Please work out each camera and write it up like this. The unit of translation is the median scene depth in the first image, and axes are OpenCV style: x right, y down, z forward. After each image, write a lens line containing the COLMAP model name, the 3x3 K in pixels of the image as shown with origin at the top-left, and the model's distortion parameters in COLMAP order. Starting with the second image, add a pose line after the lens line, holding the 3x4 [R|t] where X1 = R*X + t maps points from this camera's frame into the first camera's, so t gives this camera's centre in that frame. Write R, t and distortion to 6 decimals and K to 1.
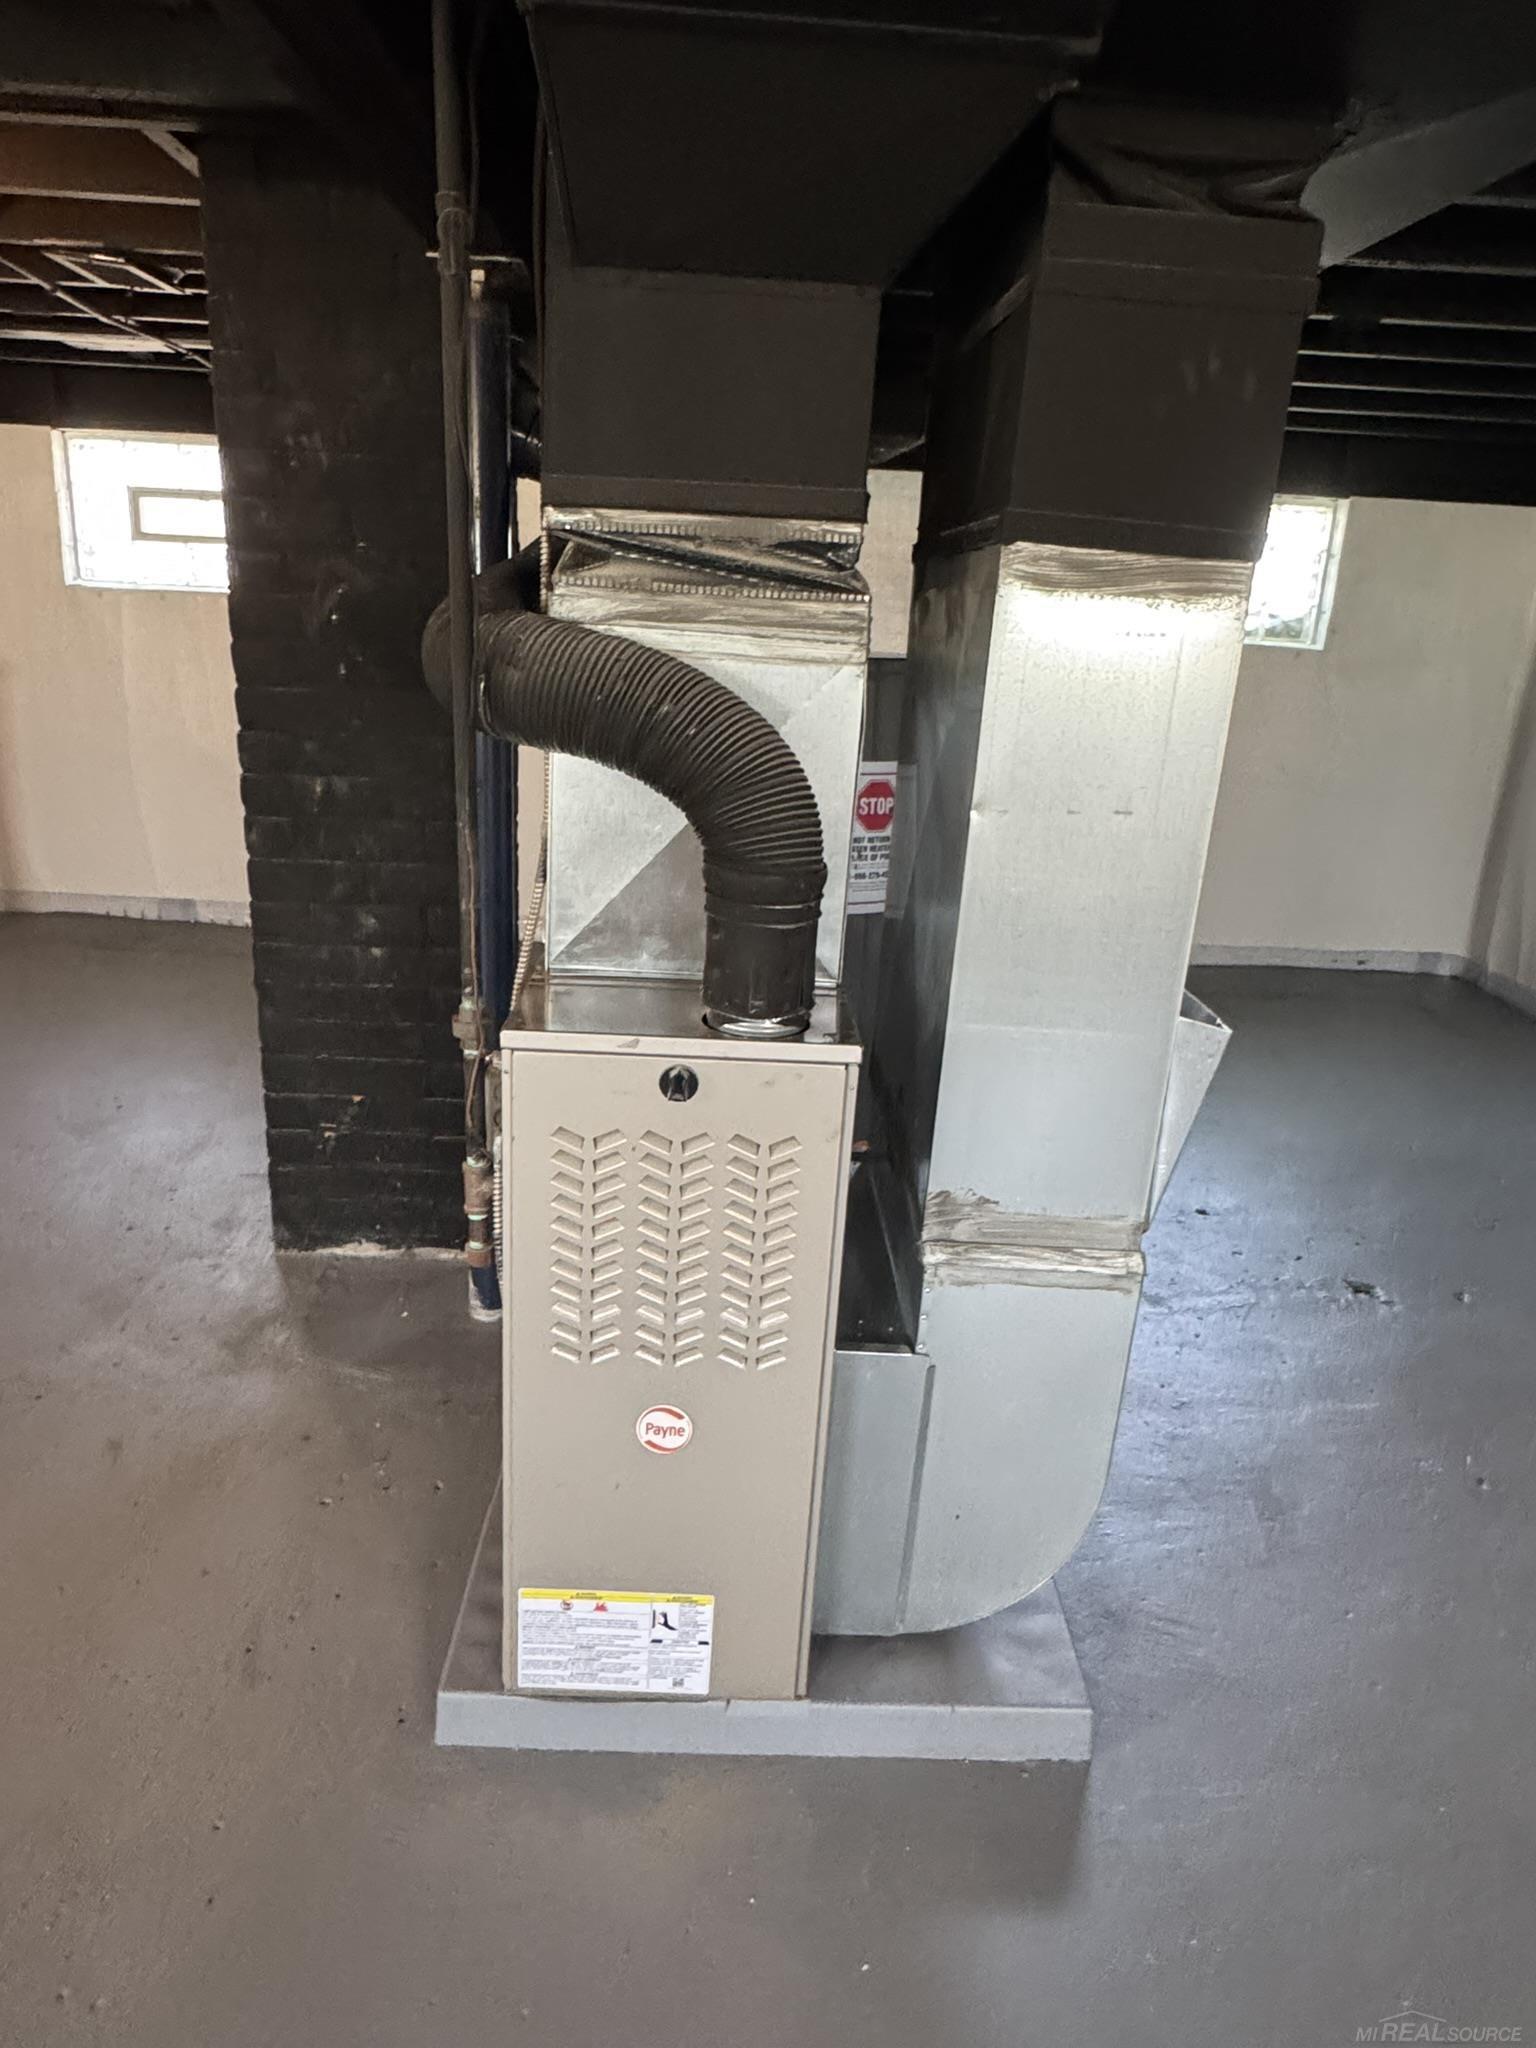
lens RADIAL K [[1308.5, 0, 757.2], [0, 1308.5, 1021.2], [0, 0, 1]] dist [-0.004289, -0.003780]
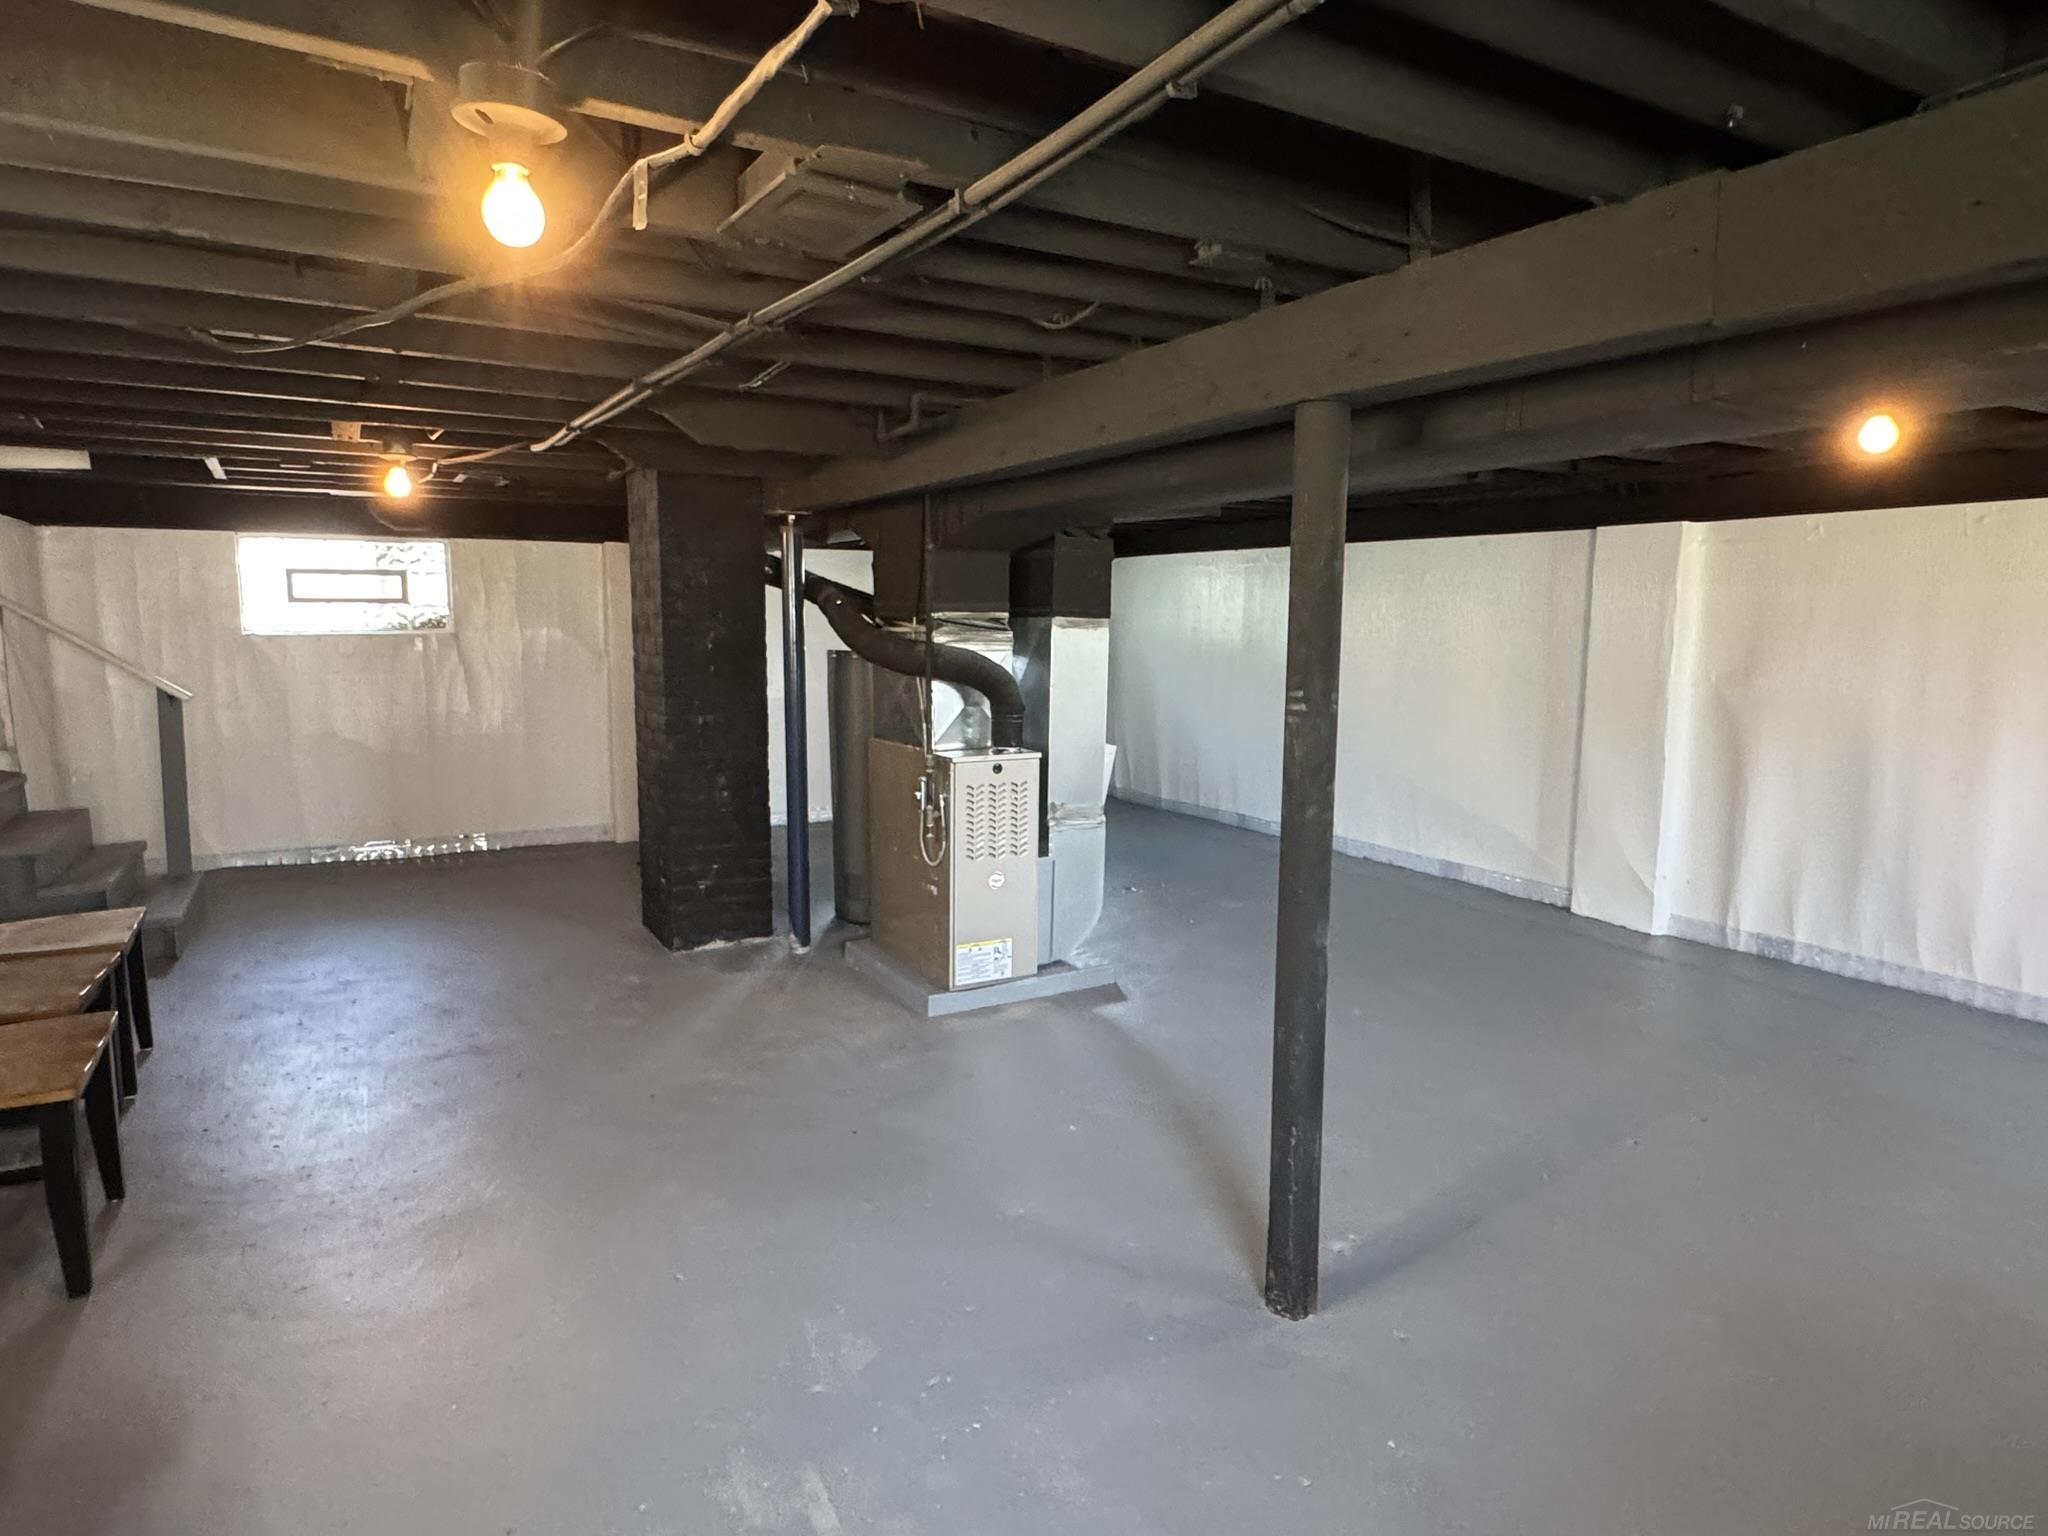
lens RADIAL K [[1200.2, 0, 1028.0], [0, 1200.2, 770.4], [0, 0, 1]] dist [0.002977, 0.000027]
pose [[0.869897, -0.109483, 0.480928, -1.337892], [0.185394, 0.976131, -0.113122, 0.376592], [-0.457064, 0.187566, 0.869432, -1.601405]]
